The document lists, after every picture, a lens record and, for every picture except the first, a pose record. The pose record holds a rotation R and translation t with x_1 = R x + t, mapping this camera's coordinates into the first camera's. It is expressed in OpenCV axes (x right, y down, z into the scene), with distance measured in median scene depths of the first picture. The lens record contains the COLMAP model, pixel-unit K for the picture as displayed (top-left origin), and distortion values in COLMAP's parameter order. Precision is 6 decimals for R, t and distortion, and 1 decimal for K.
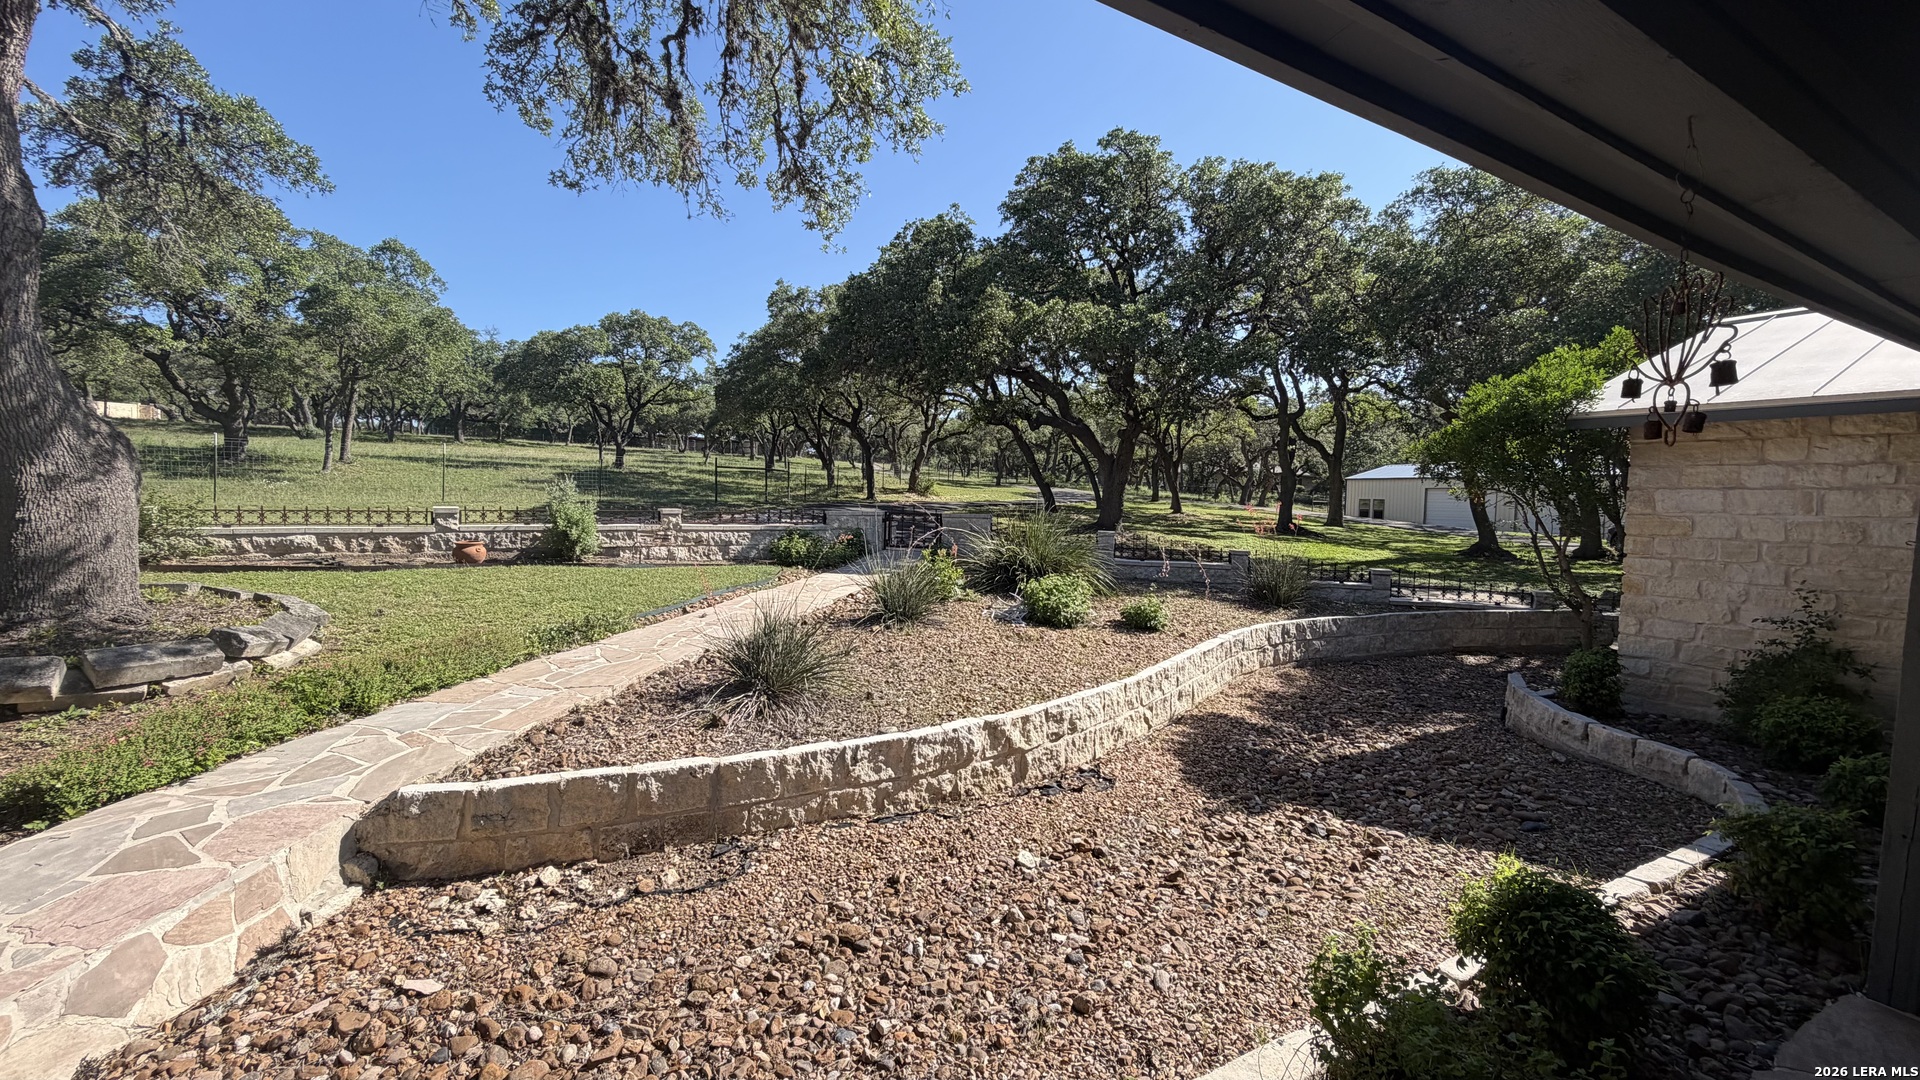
lens RADIAL K [[765.5, 0, 955.8], [0, 765.5, 535.0], [0, 0, 1]] dist [0.001468, 0.000249]
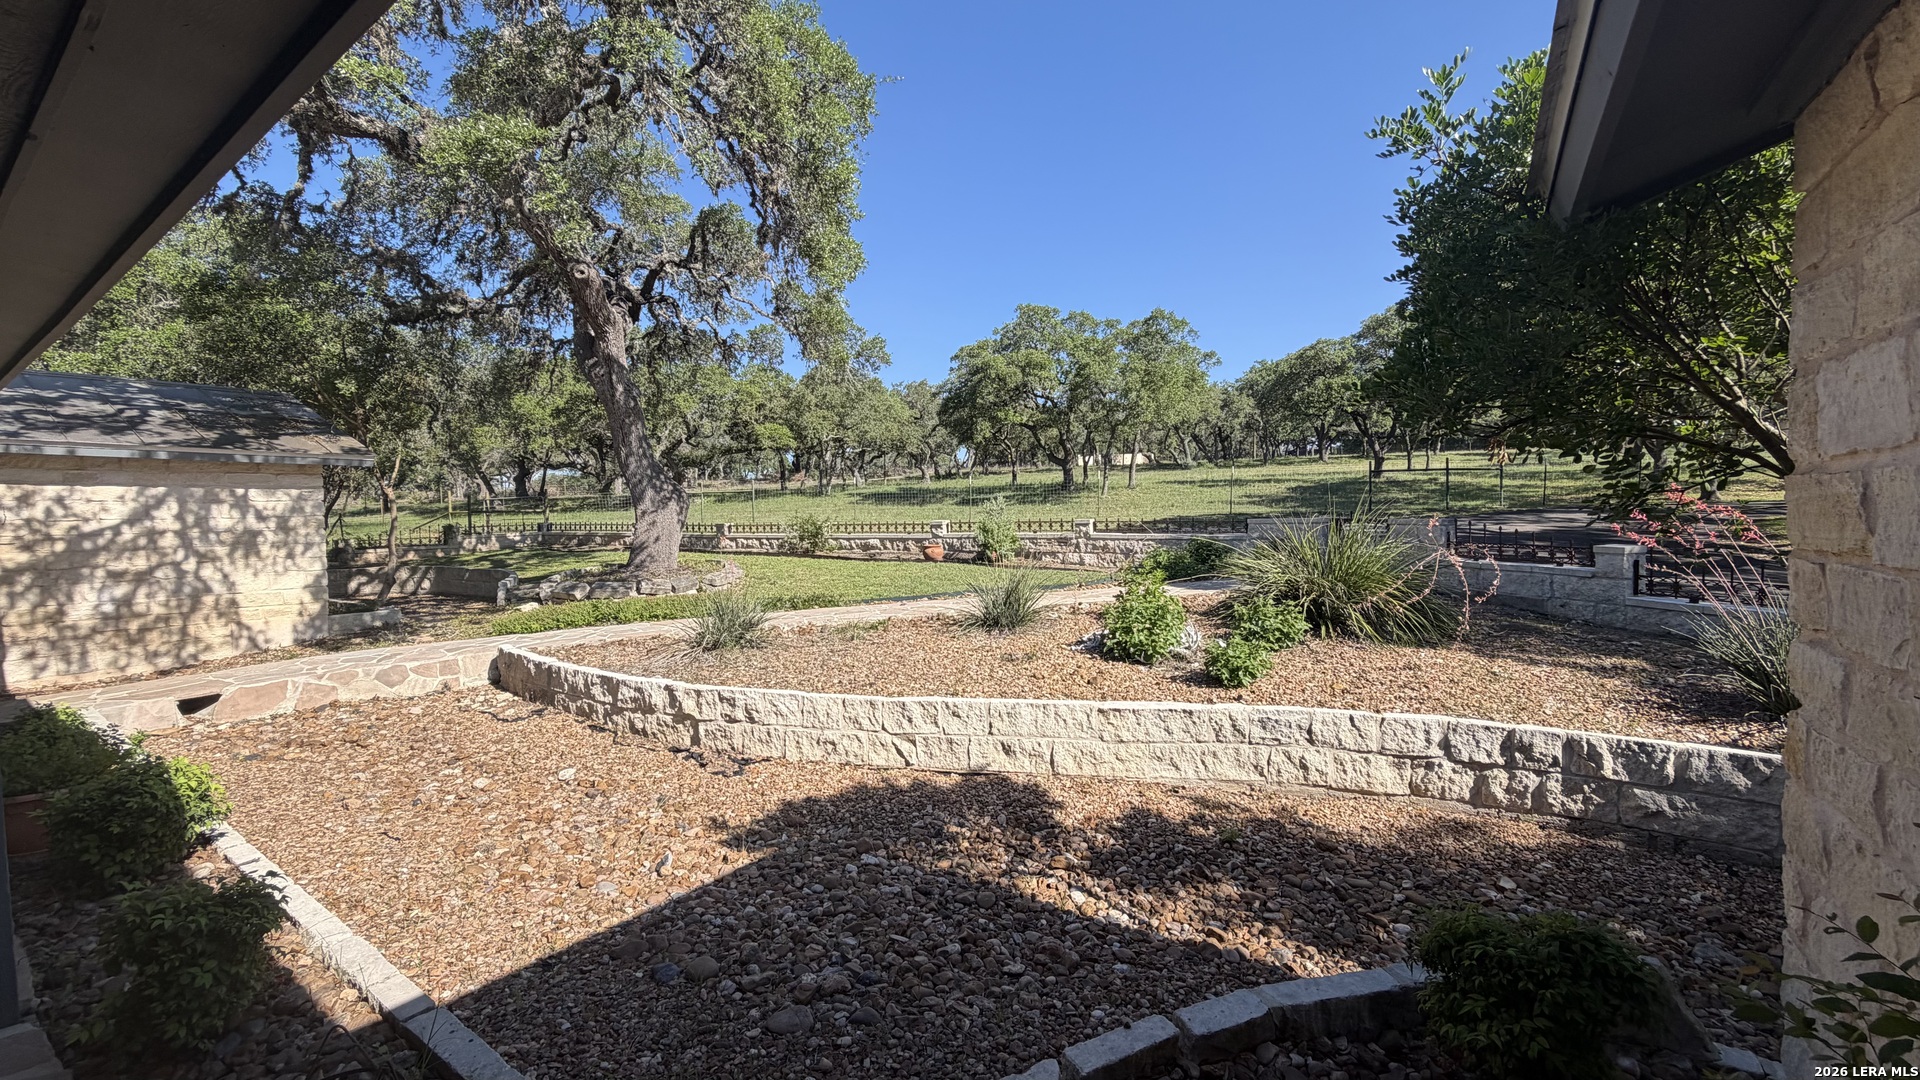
lens RADIAL K [[765.5, 0, 960.2], [0, 765.5, 531.1], [0, 0, 1]] dist [0.001468, 0.000249]
pose [[0.437502, -0.003172, -0.899212, 1.024456], [-0.017253, 0.999780, -0.011921, -0.000612], [0.899052, 0.020730, 0.437351, 0.651146]]
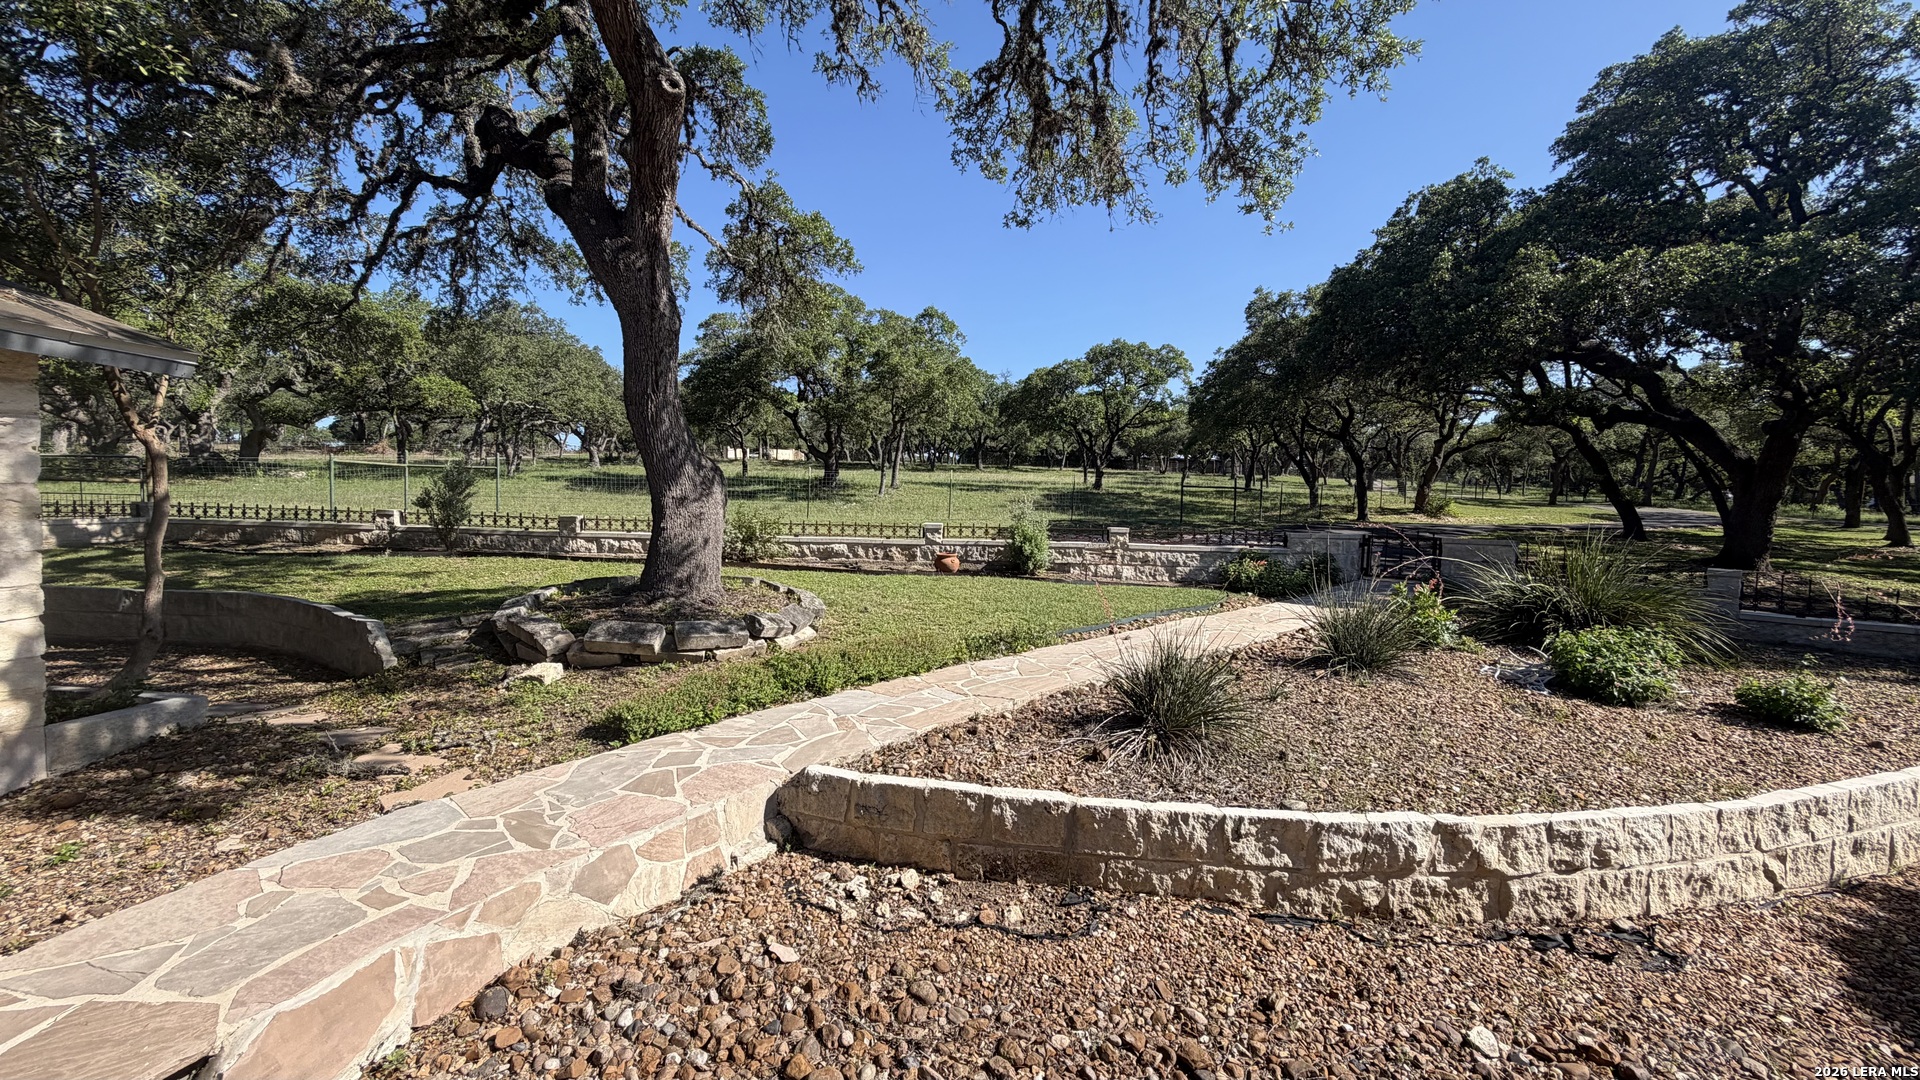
lens RADIAL K [[765.5, 0, 955.6], [0, 765.5, 538.0], [0, 0, 1]] dist [0.001468, 0.000249]
pose [[0.818829, 0.021724, -0.573626, 0.056196], [-0.034729, 0.999328, -0.011728, -0.002333], [0.572986, 0.029525, 0.819033, 0.095366]]
